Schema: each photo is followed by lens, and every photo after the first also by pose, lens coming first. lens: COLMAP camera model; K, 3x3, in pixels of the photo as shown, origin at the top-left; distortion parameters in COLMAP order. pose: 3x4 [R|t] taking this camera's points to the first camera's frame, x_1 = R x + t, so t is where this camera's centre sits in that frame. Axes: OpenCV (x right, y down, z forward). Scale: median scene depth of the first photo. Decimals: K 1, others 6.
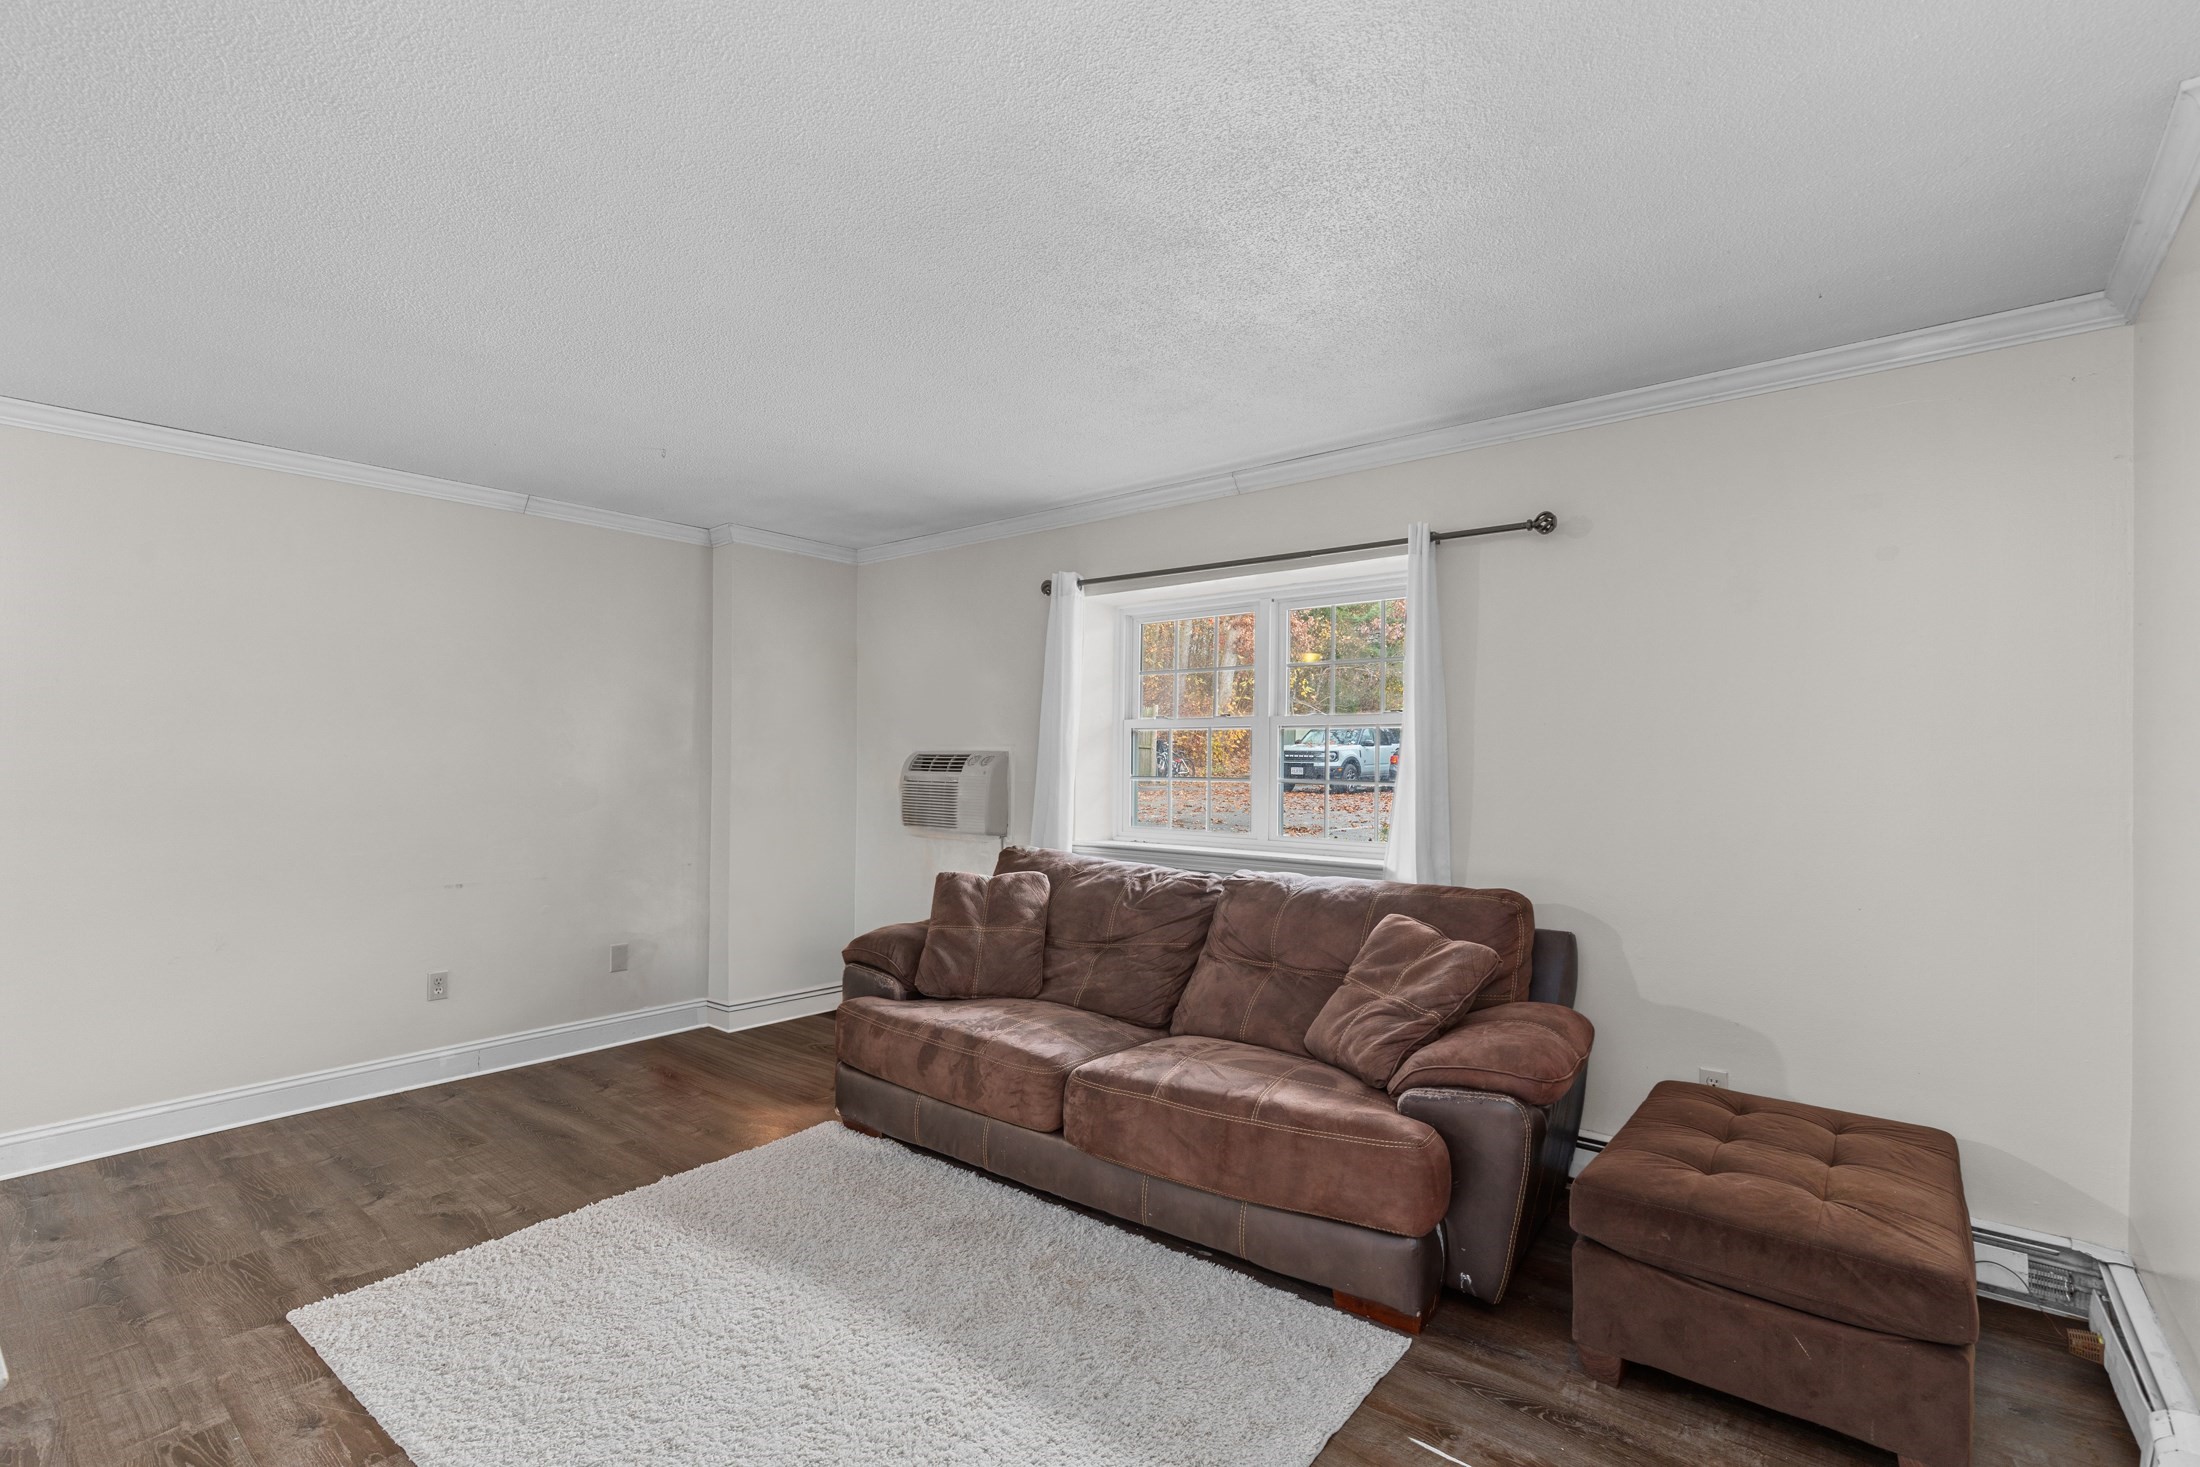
lens RADIAL K [[997.3, 0, 1115.2], [0, 997.3, 750.4], [0, 0, 1]] dist [0.002488, 0.000486]
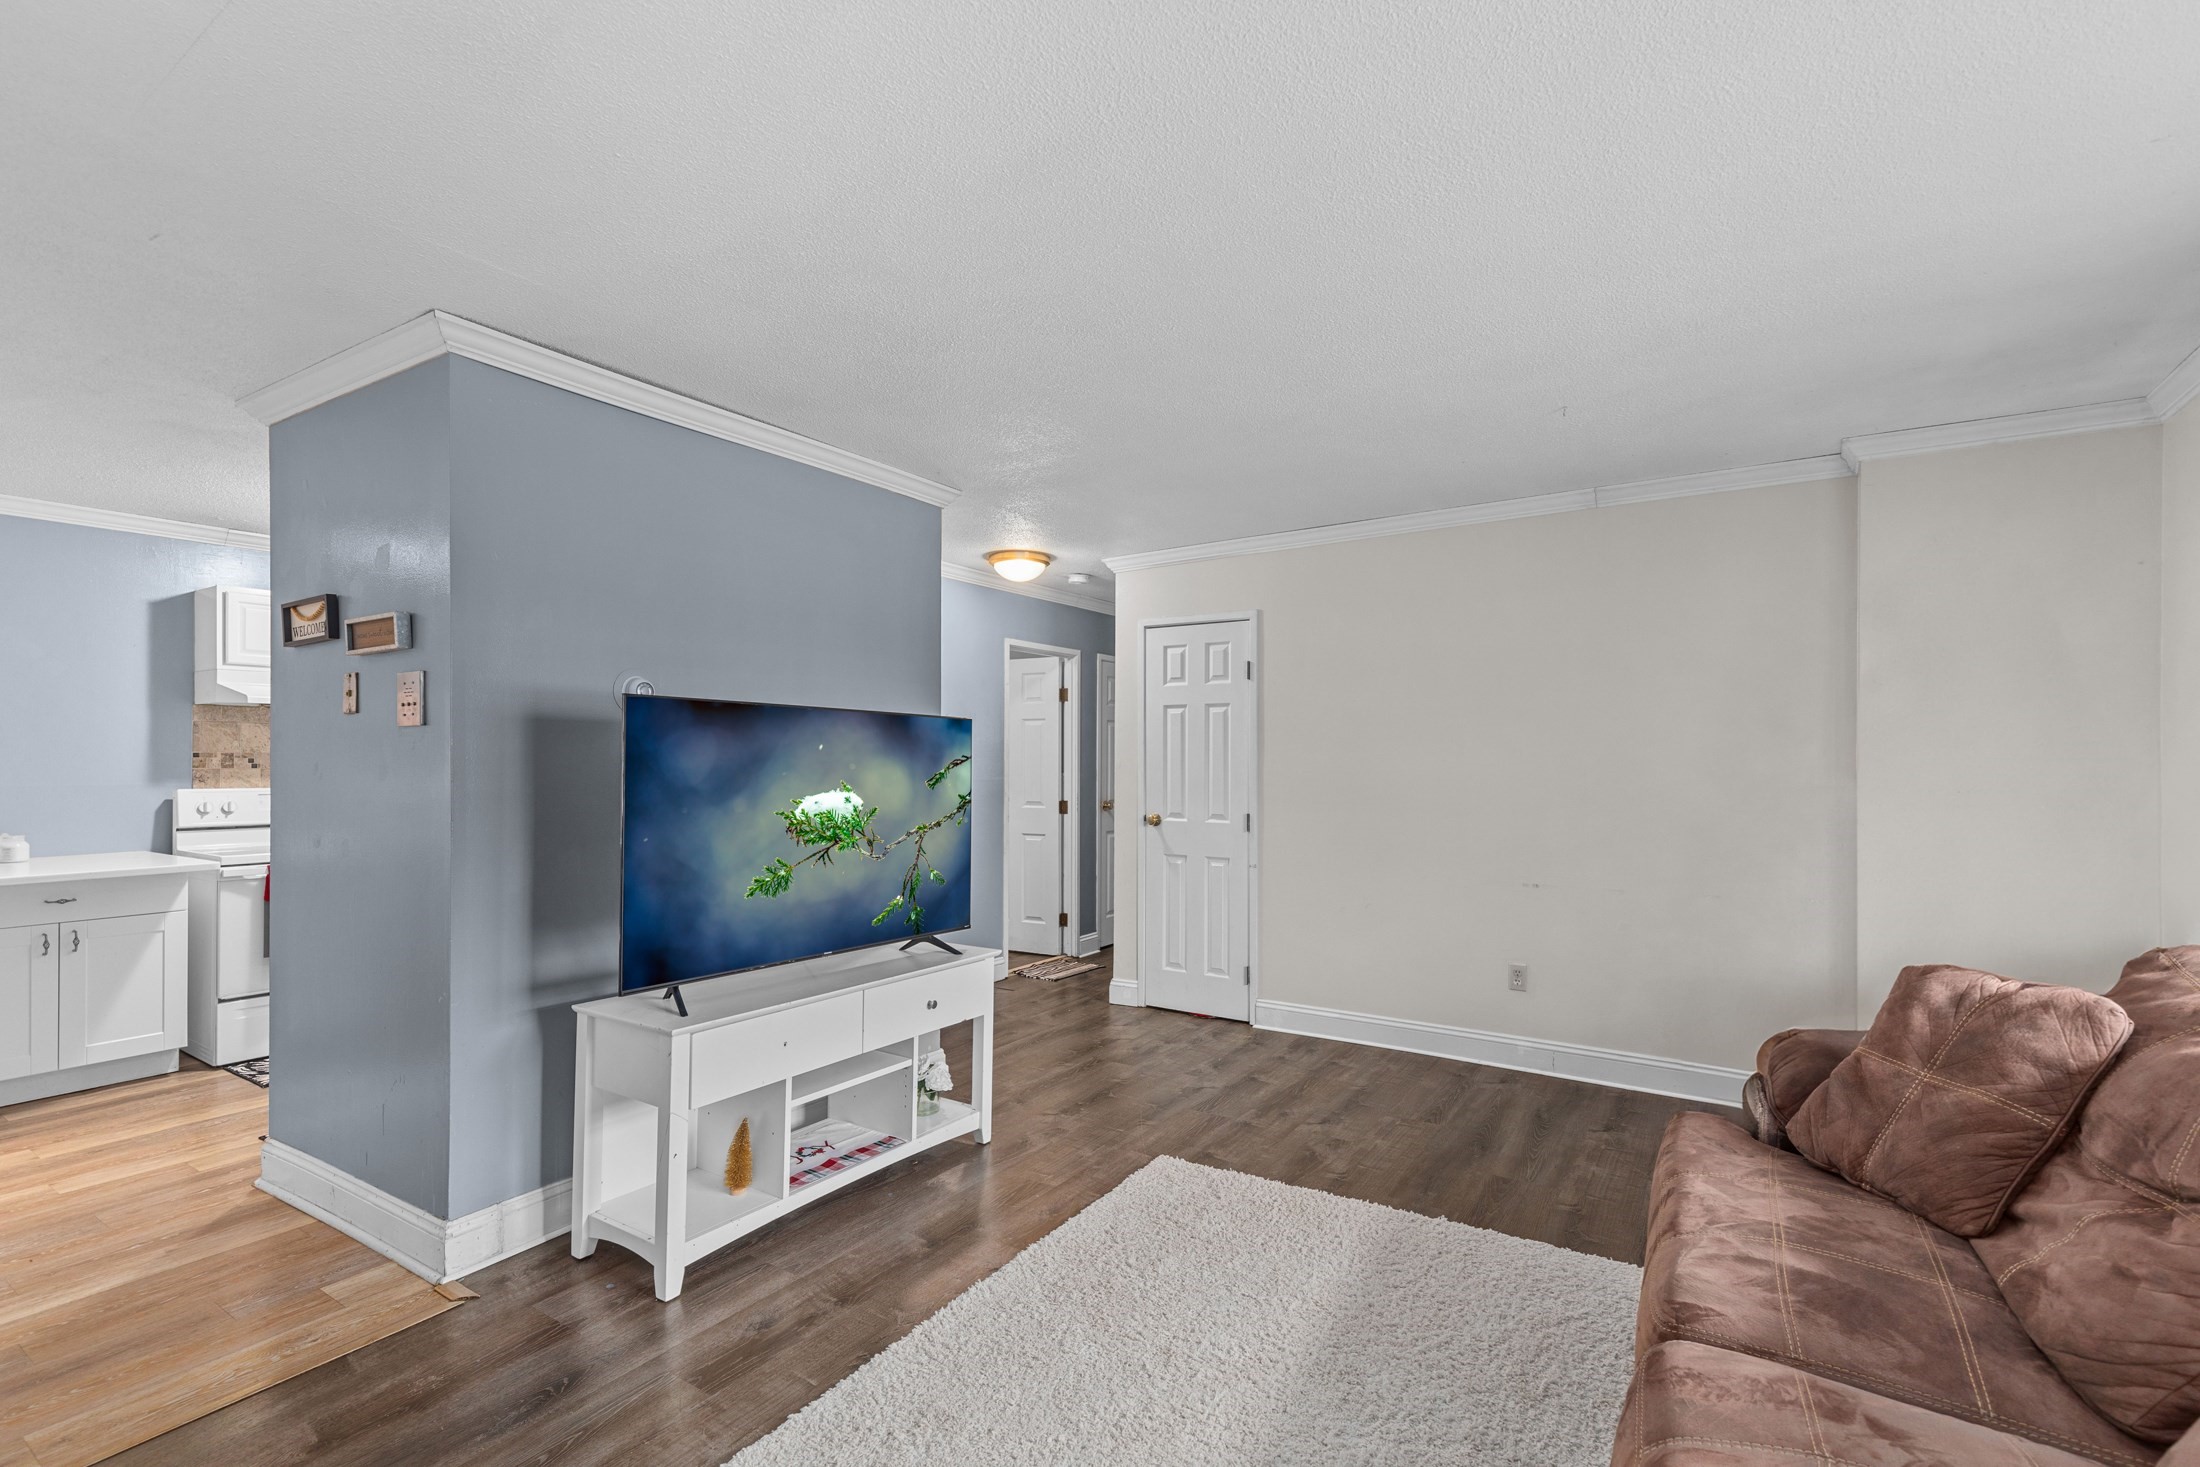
lens RADIAL K [[997.3, 0, 1107.4], [0, 997.3, 748.3], [0, 0, 1]] dist [0.002488, 0.000486]
pose [[0.092797, -0.017404, -0.995533, 0.412357], [0.007687, 0.999830, -0.016763, 0.008784], [0.995655, -0.006097, 0.092915, 0.570014]]
